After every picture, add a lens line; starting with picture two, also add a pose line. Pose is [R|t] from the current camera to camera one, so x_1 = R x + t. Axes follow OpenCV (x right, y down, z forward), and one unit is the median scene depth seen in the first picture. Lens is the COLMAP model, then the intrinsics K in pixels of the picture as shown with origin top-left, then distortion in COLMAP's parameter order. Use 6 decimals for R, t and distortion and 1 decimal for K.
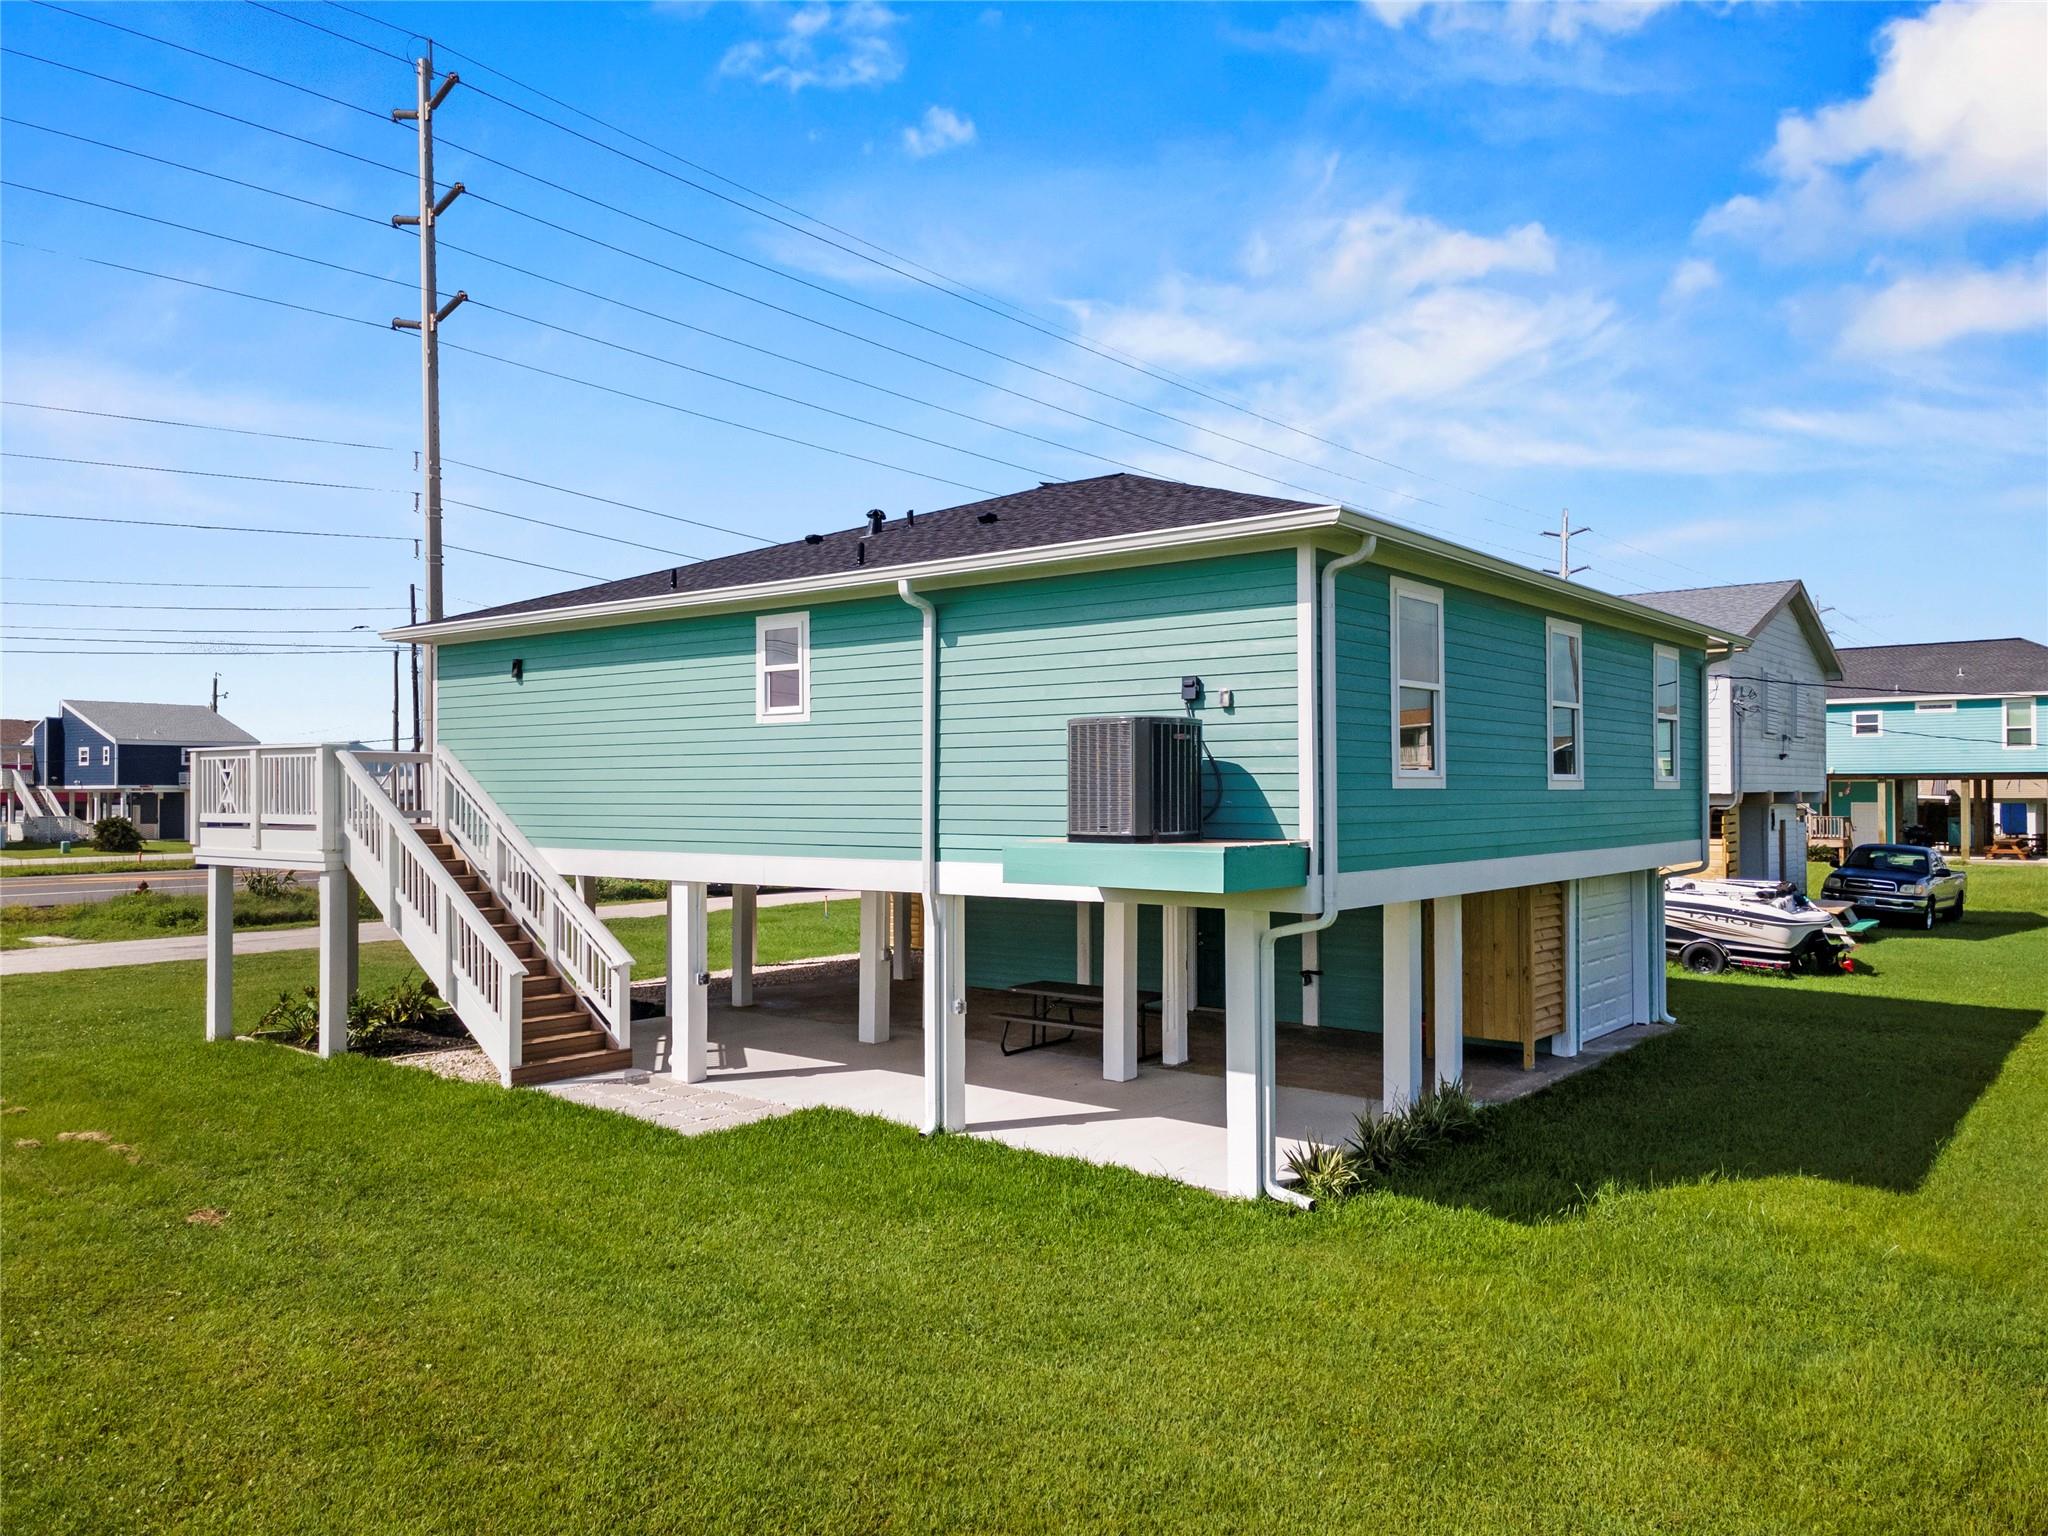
lens RADIAL K [[1494.6, 0, 1024.0], [0, 1494.6, 768.0], [0, 0, 1]] dist [-0.002933, -0.000806]
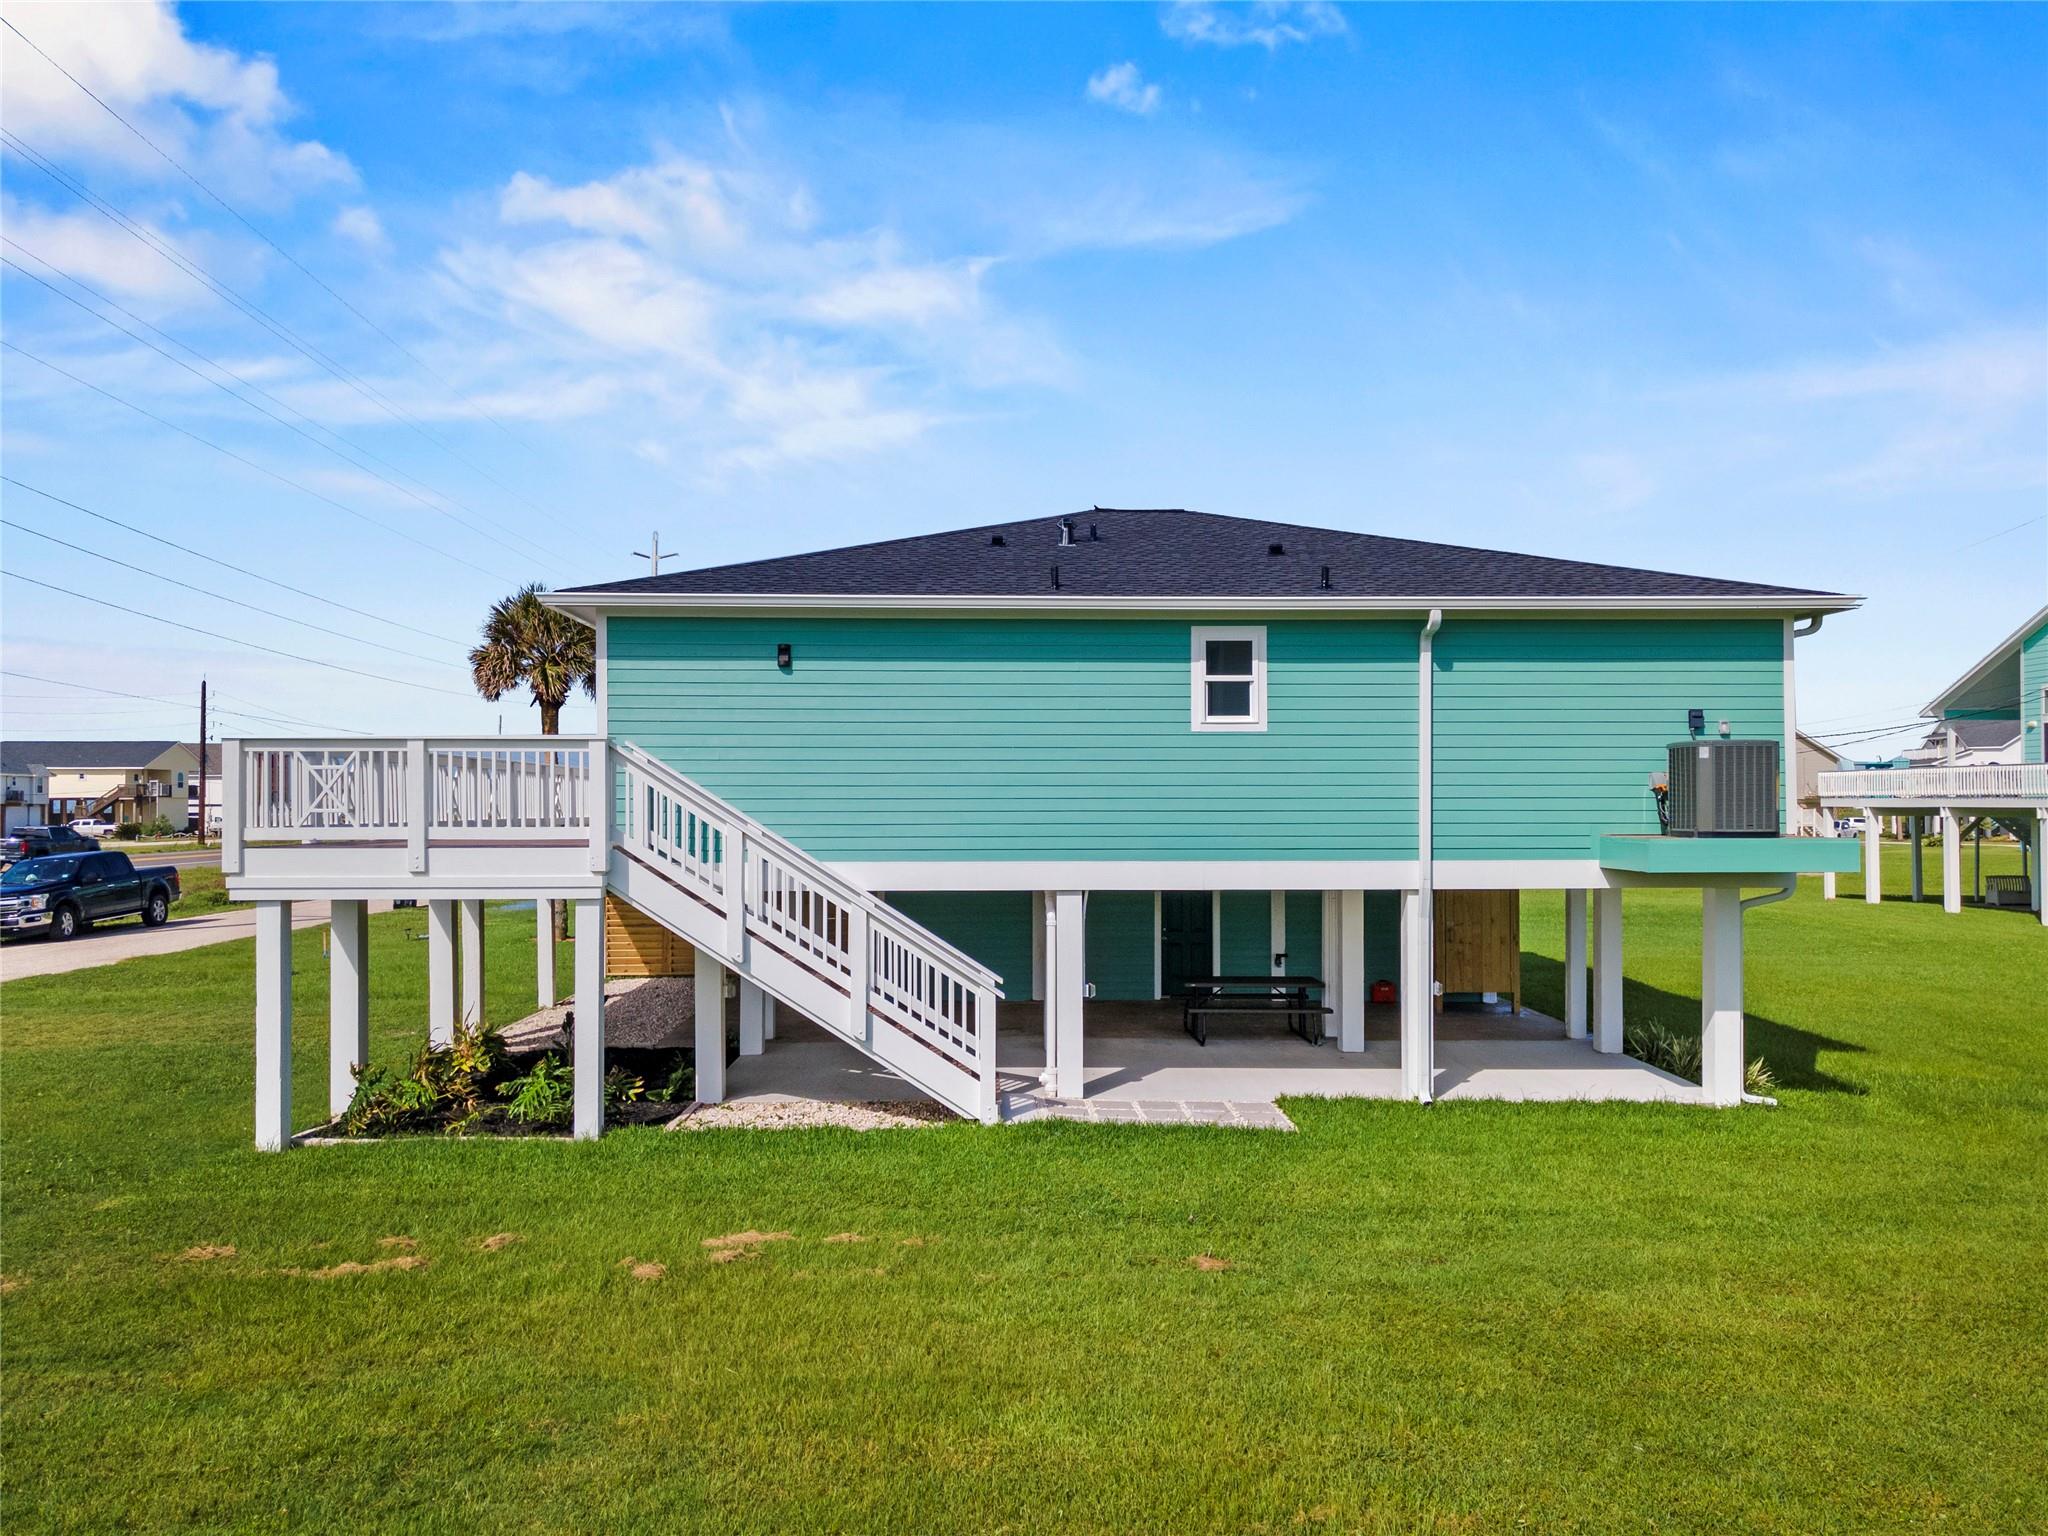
lens RADIAL K [[1494.6, 0, 1024.0], [0, 1494.6, 768.0], [0, 0, 1]] dist [-0.002933, -0.000806]
pose [[0.784162, 0.014492, 0.620387, -0.900895], [-0.009624, 0.999891, -0.011192, 0.007735], [-0.620482, 0.002806, 0.784216, 0.275414]]
